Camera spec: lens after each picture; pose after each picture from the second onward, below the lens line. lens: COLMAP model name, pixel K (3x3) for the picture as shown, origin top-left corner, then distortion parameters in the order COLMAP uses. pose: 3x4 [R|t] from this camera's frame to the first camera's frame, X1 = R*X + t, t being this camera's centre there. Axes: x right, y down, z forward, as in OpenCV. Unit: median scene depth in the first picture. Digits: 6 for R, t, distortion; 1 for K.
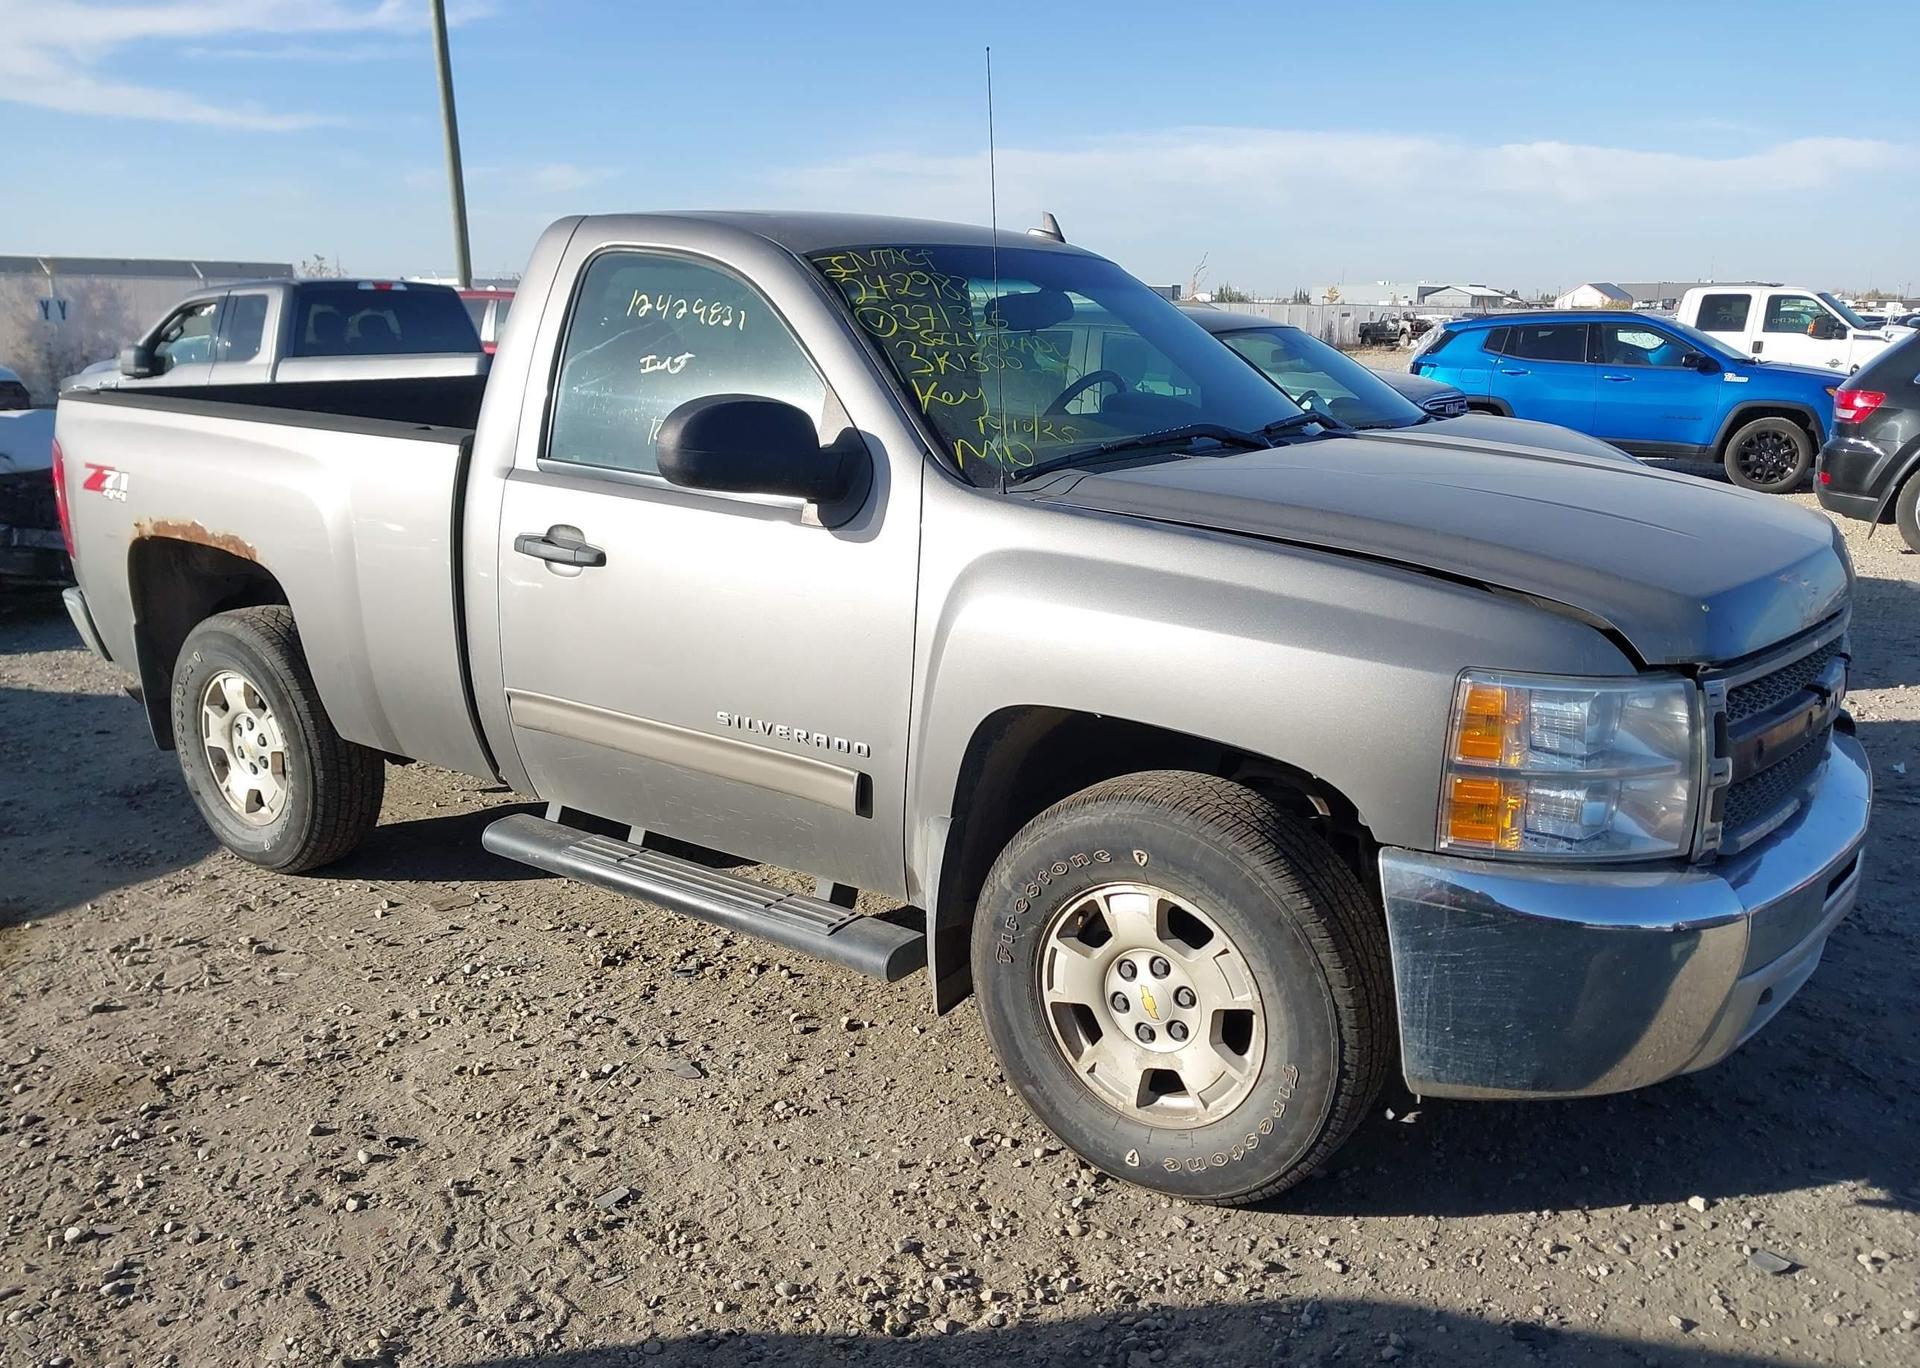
lens RADIAL K [[1516.6, 0, 972.9], [0, 1516.6, 684.7], [0, 0, 1]] dist [0.035062, -0.038614]
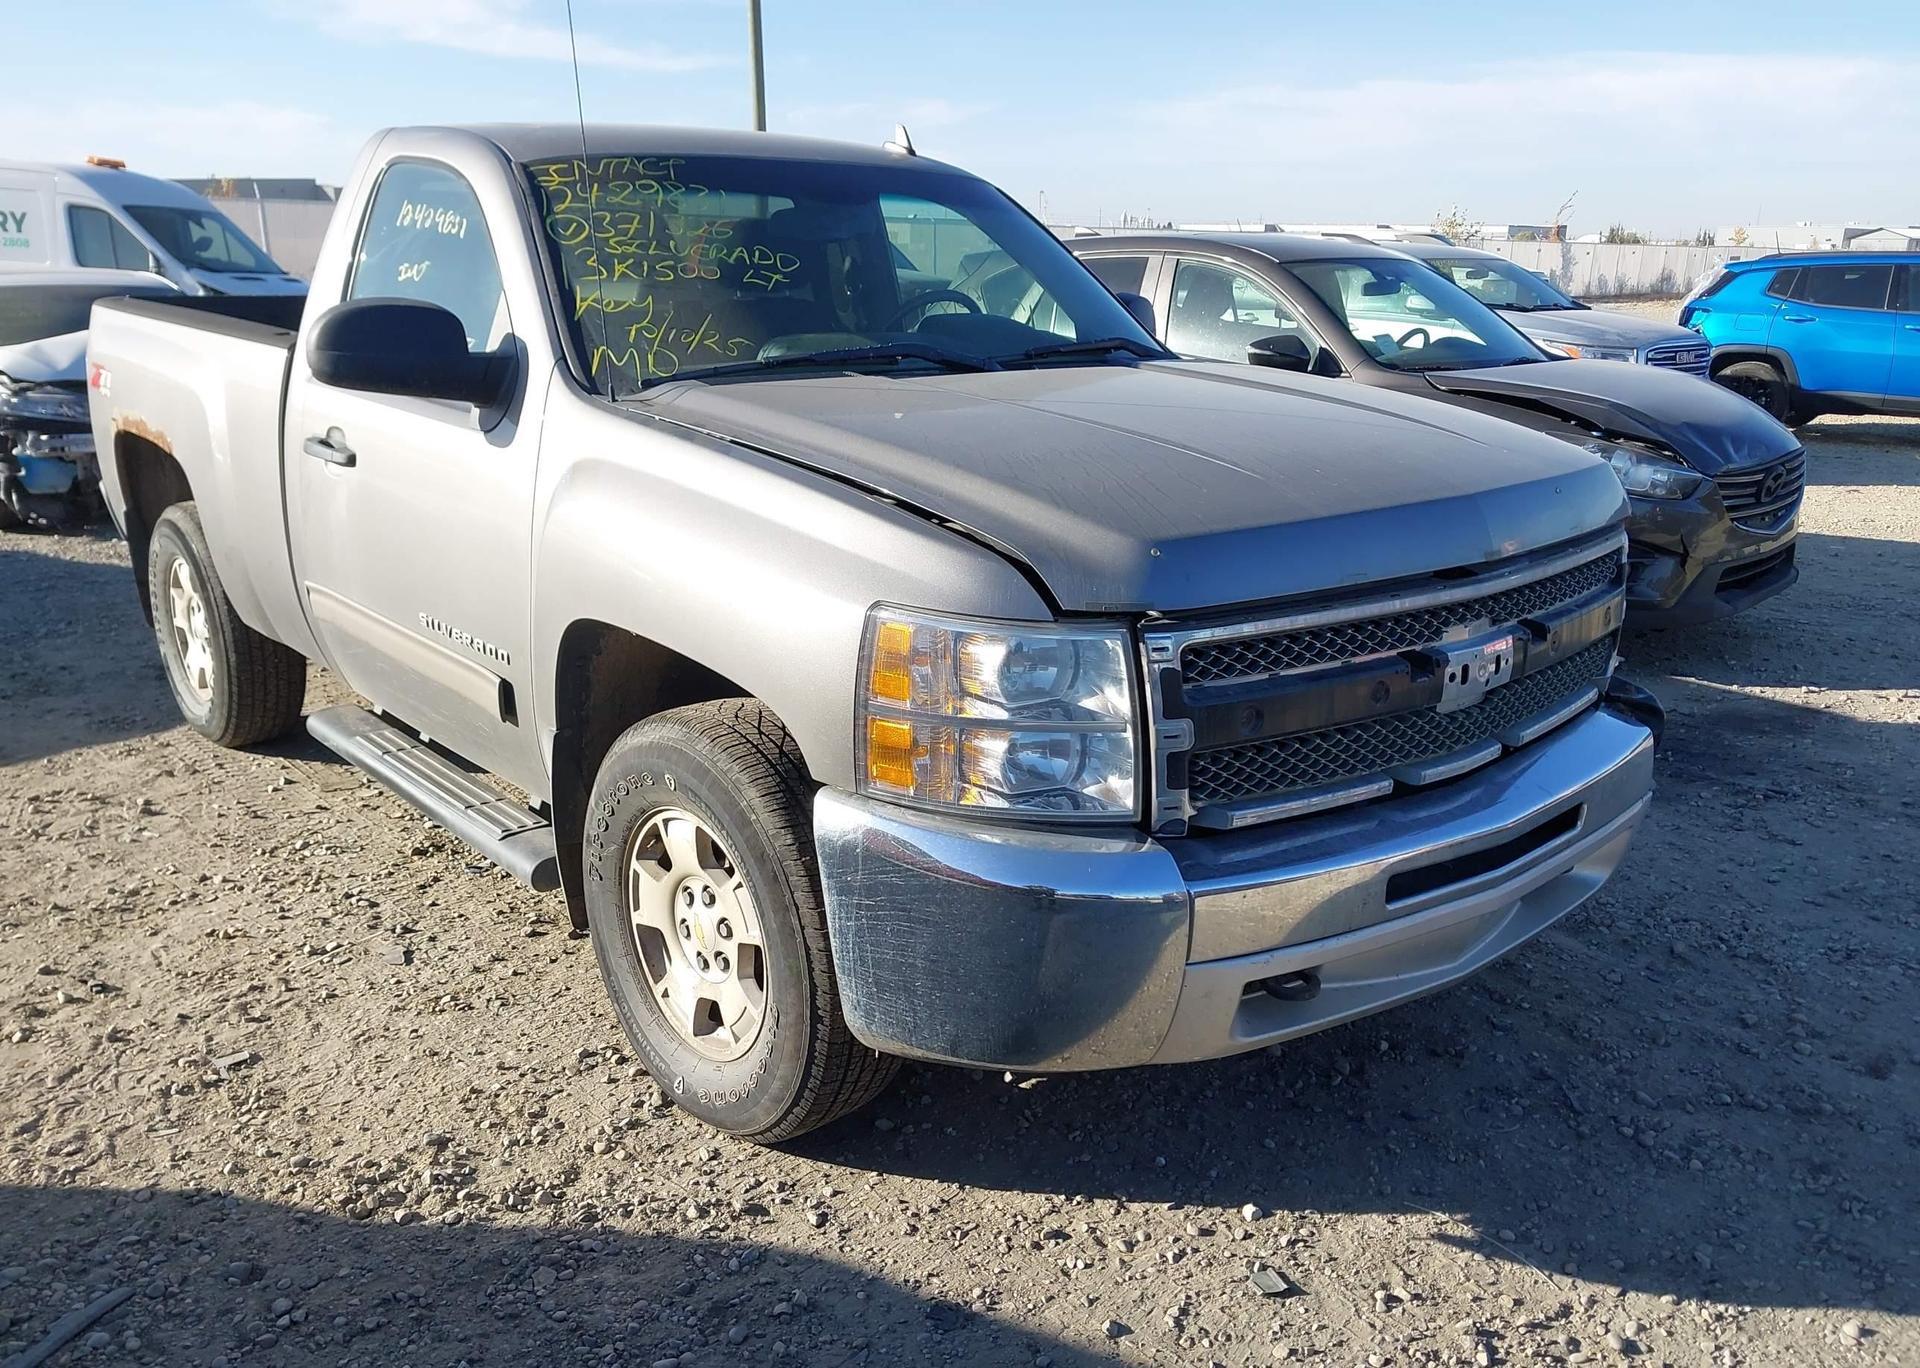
lens RADIAL K [[1543.7, 0, 992.6], [0, 1543.7, 674.8], [0, 0, 1]] dist [-0.017407, 0.049764]
pose [[0.973873, 0.070339, -0.215925, 0.487463], [-0.064223, 0.997314, 0.035223, -0.001816], [0.217822, -0.020435, 0.975774, 0.075220]]
